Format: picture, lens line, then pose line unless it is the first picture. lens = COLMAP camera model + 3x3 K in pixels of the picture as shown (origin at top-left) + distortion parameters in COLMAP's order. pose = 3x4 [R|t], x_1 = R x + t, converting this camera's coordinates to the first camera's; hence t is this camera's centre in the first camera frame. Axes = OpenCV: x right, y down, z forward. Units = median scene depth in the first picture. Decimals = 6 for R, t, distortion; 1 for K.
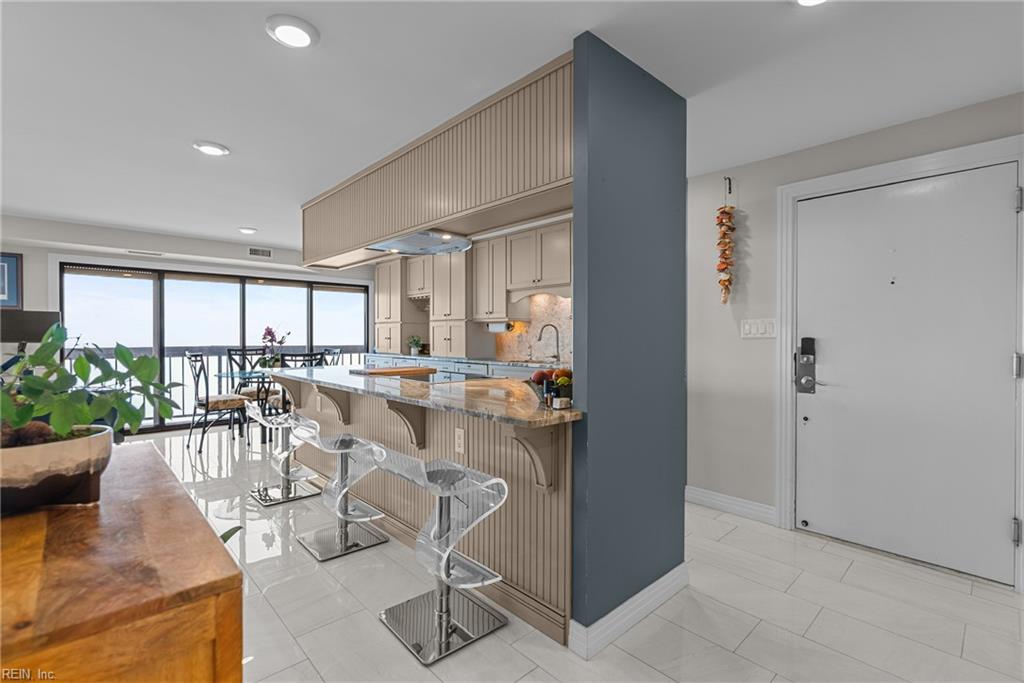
lens RADIAL K [[470.9, 0, 517.3], [0, 470.9, 338.5], [0, 0, 1]] dist [-0.012838, 0.008010]
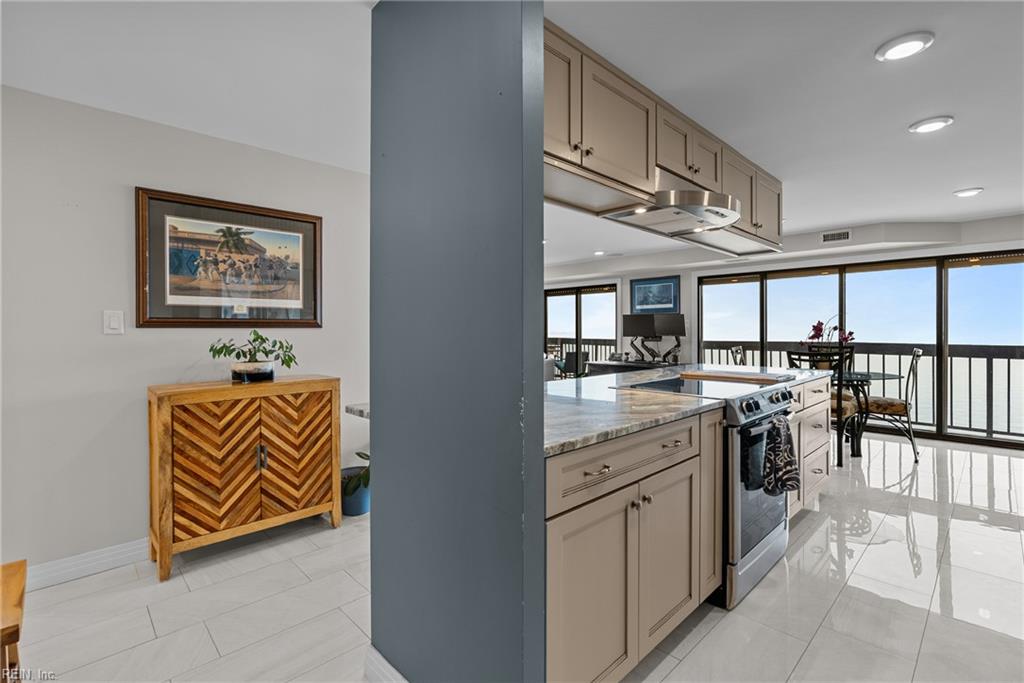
lens RADIAL K [[470.9, 0, 516.9], [0, 470.9, 338.4], [0, 0, 1]] dist [-0.012838, 0.008010]
pose [[0.037557, 0.016263, -0.999162, 0.346090], [0.003260, 0.999860, 0.016397, -0.008400], [0.999289, -0.003874, 0.037499, 0.394677]]
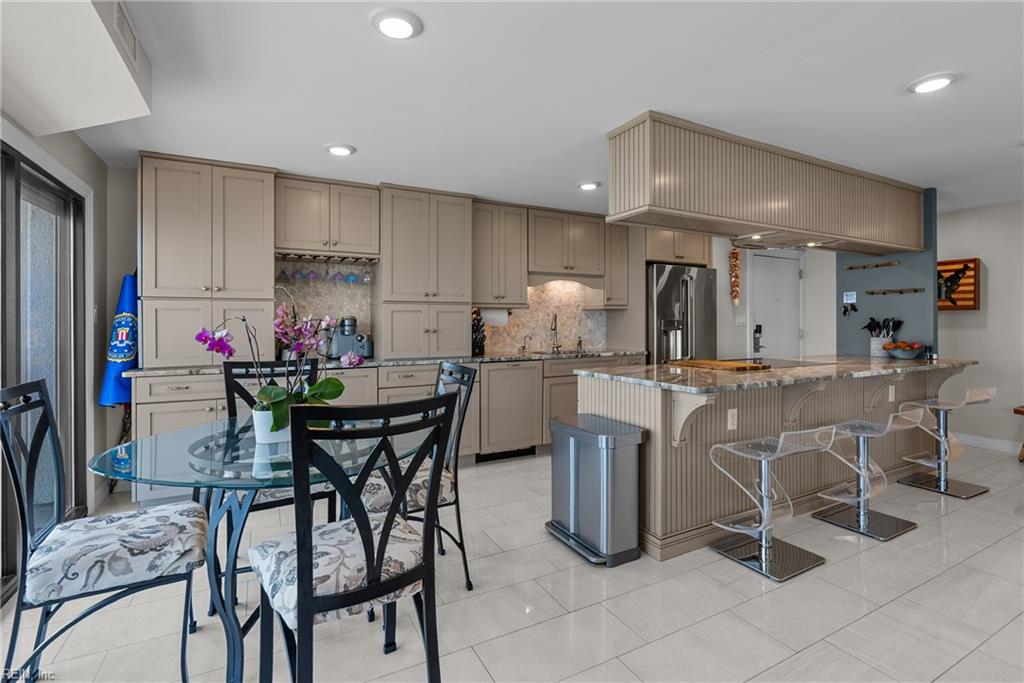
lens RADIAL K [[470.9, 0, 517.0], [0, 470.9, 325.0], [0, 0, 1]] dist [-0.012838, 0.008010]
pose [[0.259297, -0.005534, 0.965782, -0.818075], [0.009666, 0.999948, 0.003135, -0.008501], [-0.965749, 0.008522, 0.259337, 0.759940]]
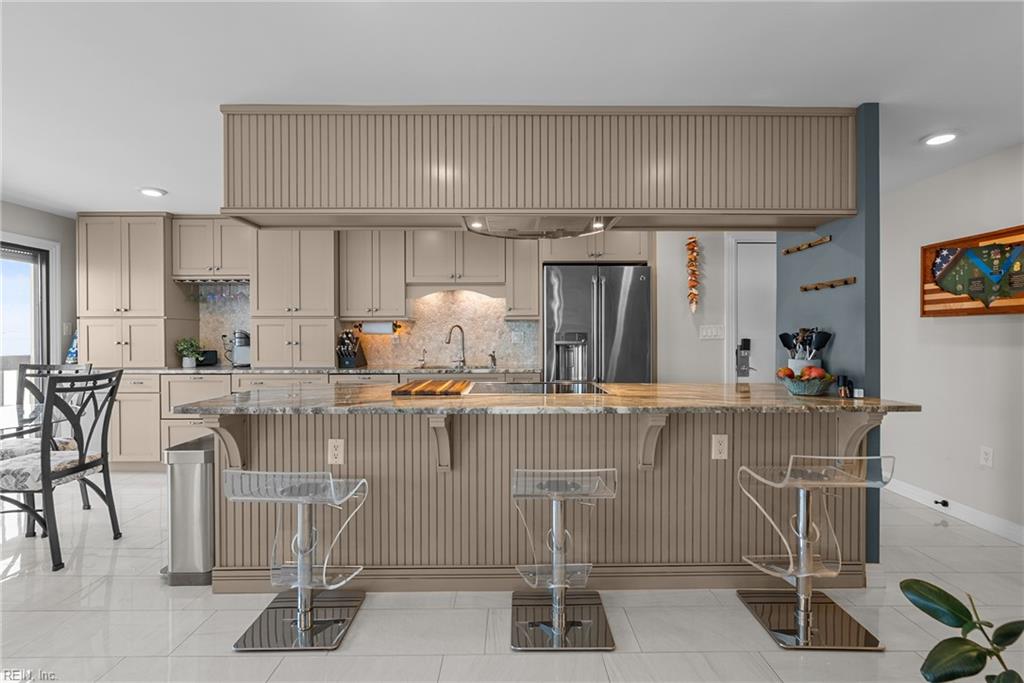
lens RADIAL K [[470.9, 0, 512.0], [0, 470.9, 339.3], [0, 0, 1]] dist [-0.012838, 0.008010]
pose [[0.678082, -0.006186, 0.734960, -0.484291], [0.006967, 0.999974, 0.001988, -0.003847], [-0.734953, 0.003772, 0.678108, 0.282703]]
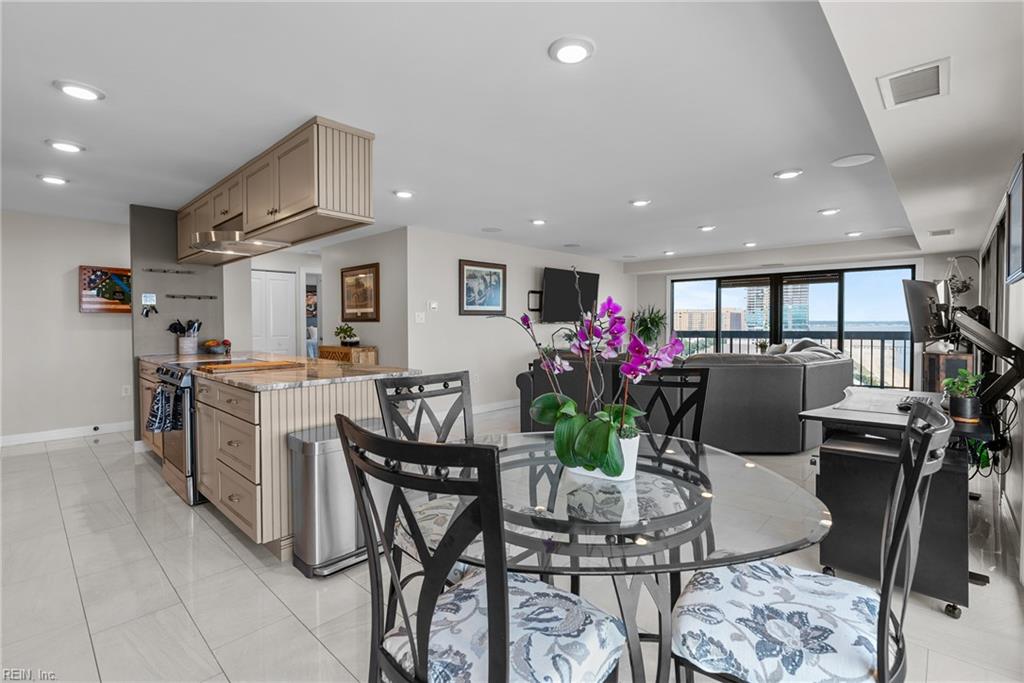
lens RADIAL K [[470.9, 0, 516.5], [0, 470.9, 325.4], [0, 0, 1]] dist [-0.012838, 0.008010]
pose [[-0.997631, 0.003937, -0.068675, -0.466375], [0.003031, 0.999907, 0.013293, -0.011292], [0.068721, 0.013053, -0.997551, 1.272388]]
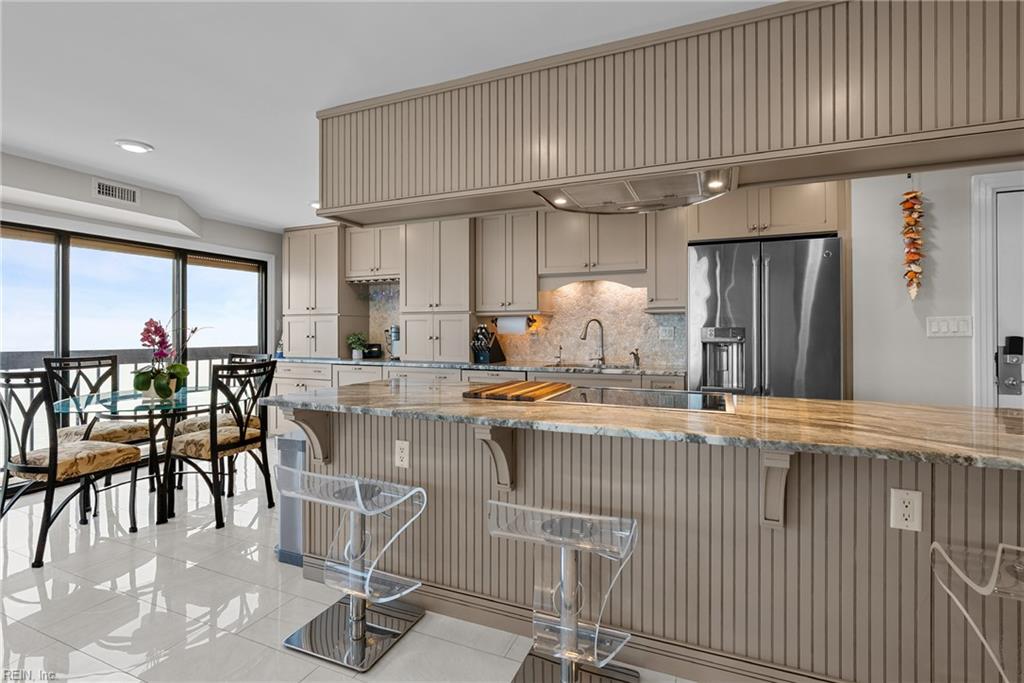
lens RADIAL K [[470.9, 0, 516.8], [0, 470.9, 332.5], [0, 0, 1]] dist [-0.012838, 0.008010]
pose [[0.912112, -0.001767, 0.409937, -0.360900], [0.003207, 0.999991, -0.002825, -0.004905], [-0.409928, 0.003892, 0.912110, 0.280973]]
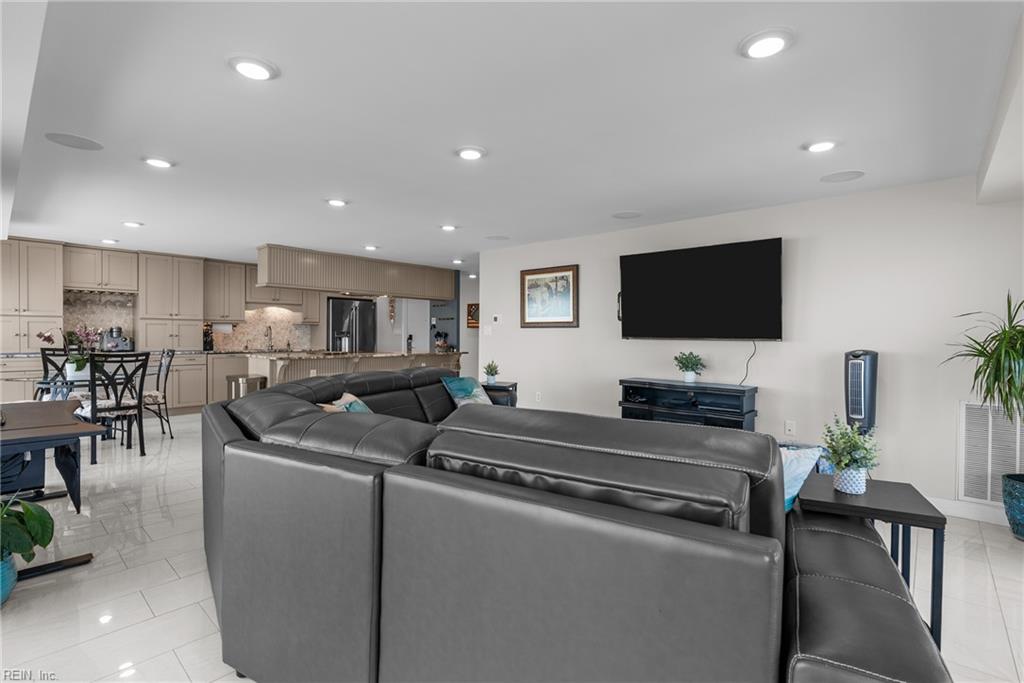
lens RADIAL K [[470.9, 0, 513.3], [0, 470.9, 340.6], [0, 0, 1]] dist [-0.012838, 0.008010]
pose [[-0.081012, -0.016687, 0.996573, -1.473536], [-0.004313, 0.999856, 0.016391, -0.009593], [-0.996704, -0.002970, -0.081072, 0.274742]]
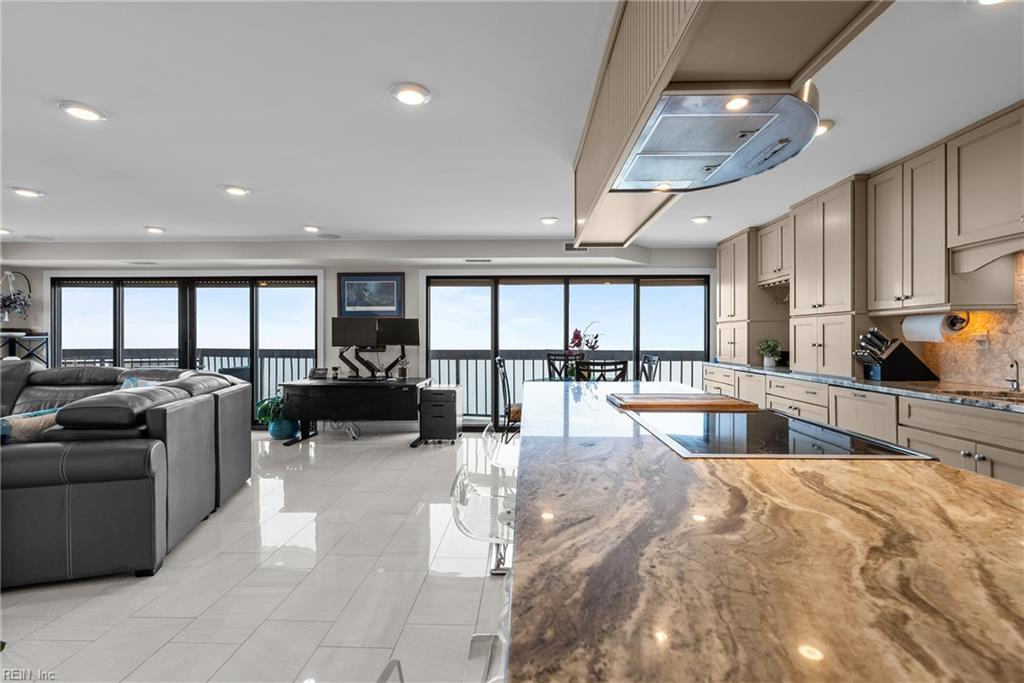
lens RADIAL K [[470.9, 0, 514.5], [0, 470.9, 337.0], [0, 0, 1]] dist [-0.012838, 0.008010]
pose [[0.714879, -0.003005, -0.699242, -0.002412], [-0.002570, 0.999973, -0.006924, -0.004289], [0.699244, 0.006747, 0.714852, 0.297106]]
